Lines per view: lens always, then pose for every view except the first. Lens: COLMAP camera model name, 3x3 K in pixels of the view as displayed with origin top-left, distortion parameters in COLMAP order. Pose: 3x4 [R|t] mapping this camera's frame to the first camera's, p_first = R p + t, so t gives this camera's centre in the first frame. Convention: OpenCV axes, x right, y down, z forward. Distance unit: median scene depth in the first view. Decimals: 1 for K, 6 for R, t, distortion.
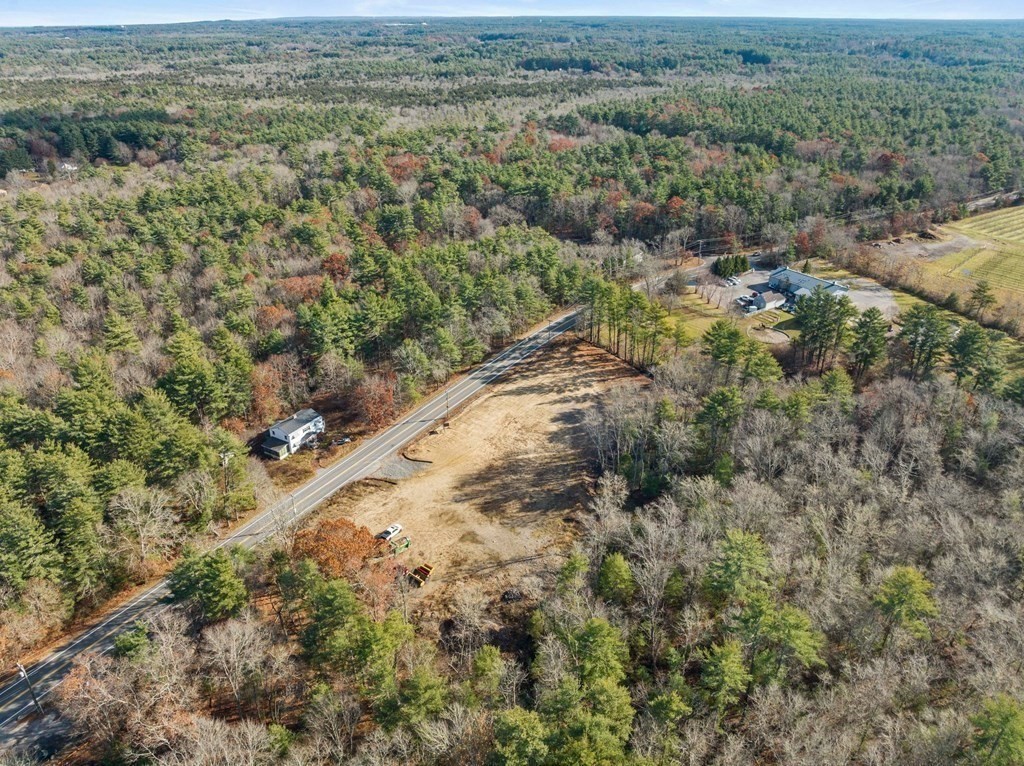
lens RADIAL K [[719.8, 0, 509.3], [0, 719.8, 385.3], [0, 0, 1]] dist [-0.044678, 0.010239]
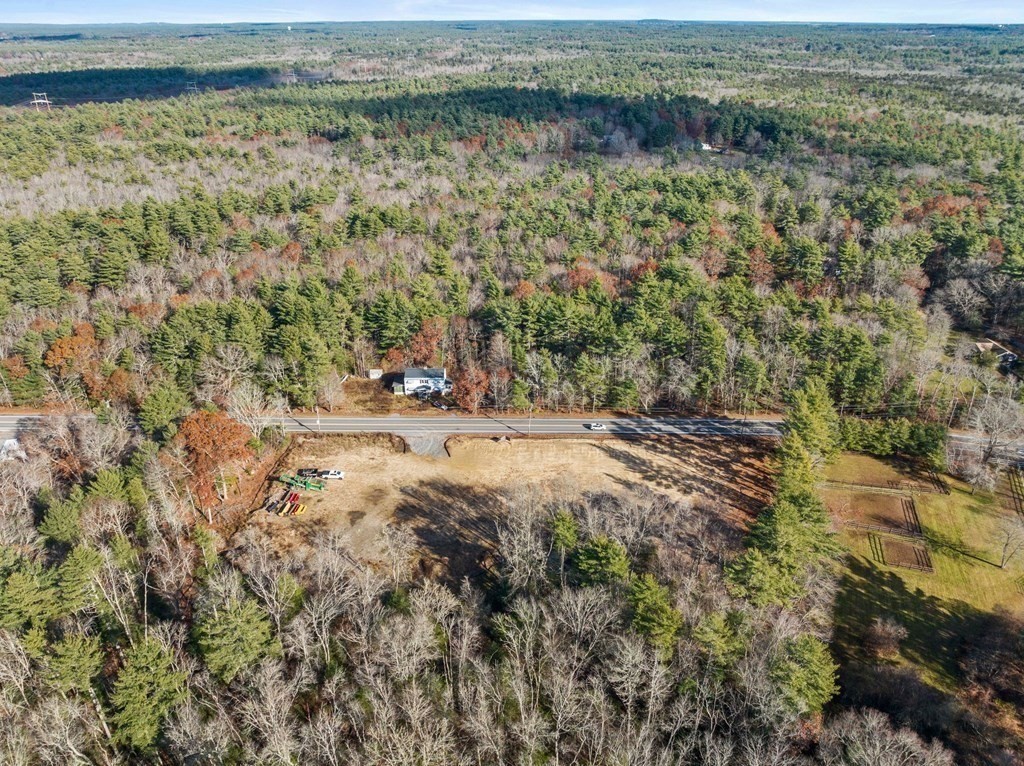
lens RADIAL K [[719.8, 0, 510.8], [0, 719.8, 384.4], [0, 0, 1]] dist [-0.044678, 0.010239]
pose [[0.514873, 0.395253, -0.760711, 0.520550], [-0.393988, 0.897201, 0.199508, -0.172029], [0.761367, 0.196990, 0.617670, 0.325558]]
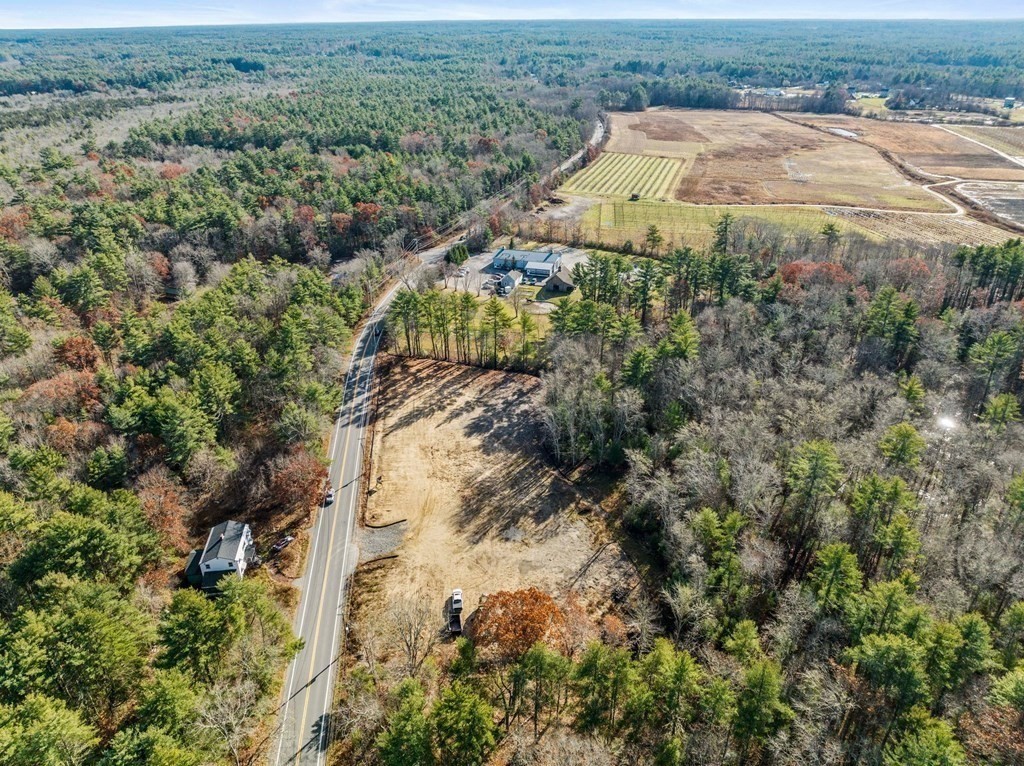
lens RADIAL K [[719.8, 0, 512.6], [0, 719.8, 383.5], [0, 0, 1]] dist [-0.044678, 0.010239]
pose [[0.776537, -0.290716, 0.558994, -0.352553], [0.296493, 0.951428, 0.082931, -0.068509], [-0.555952, 0.101339, 0.825014, 0.135580]]
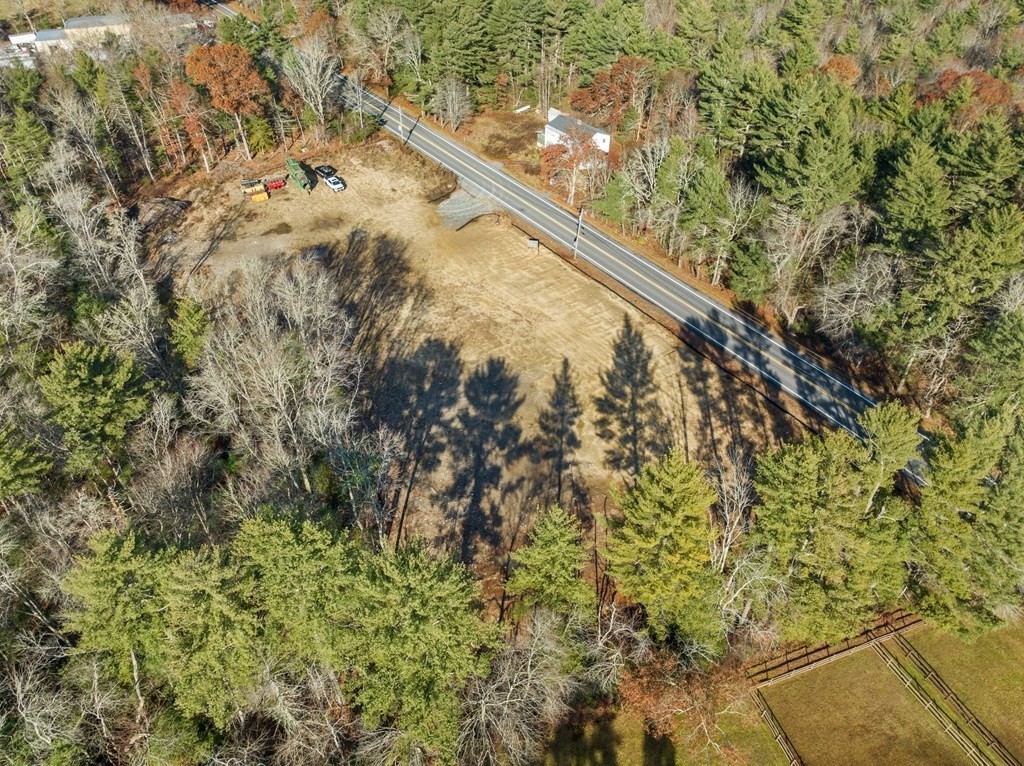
lens RADIAL K [[719.8, 0, 512.4], [0, 719.8, 390.0], [0, 0, 1]] dist [-0.044678, 0.010239]
pose [[-0.361774, 0.630704, -0.686537, 0.351089], [-0.428469, 0.541545, 0.723287, -0.262369], [0.827970, 0.555826, 0.074320, 0.838329]]
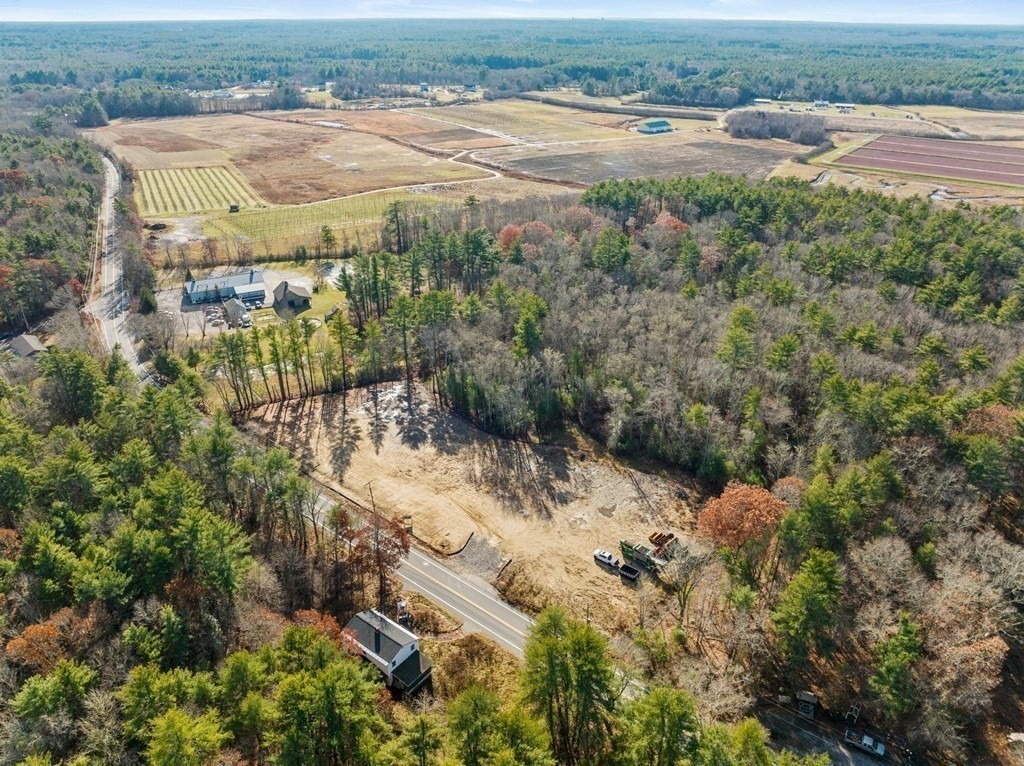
lens RADIAL K [[719.8, 0, 516.4], [0, 719.8, 377.6], [0, 0, 1]] dist [-0.044678, 0.010239]
pose [[0.104389, -0.443835, 0.890008, -0.612002], [0.453866, 0.817535, 0.354460, -0.254588], [-0.884934, 0.366943, 0.286783, 0.495199]]
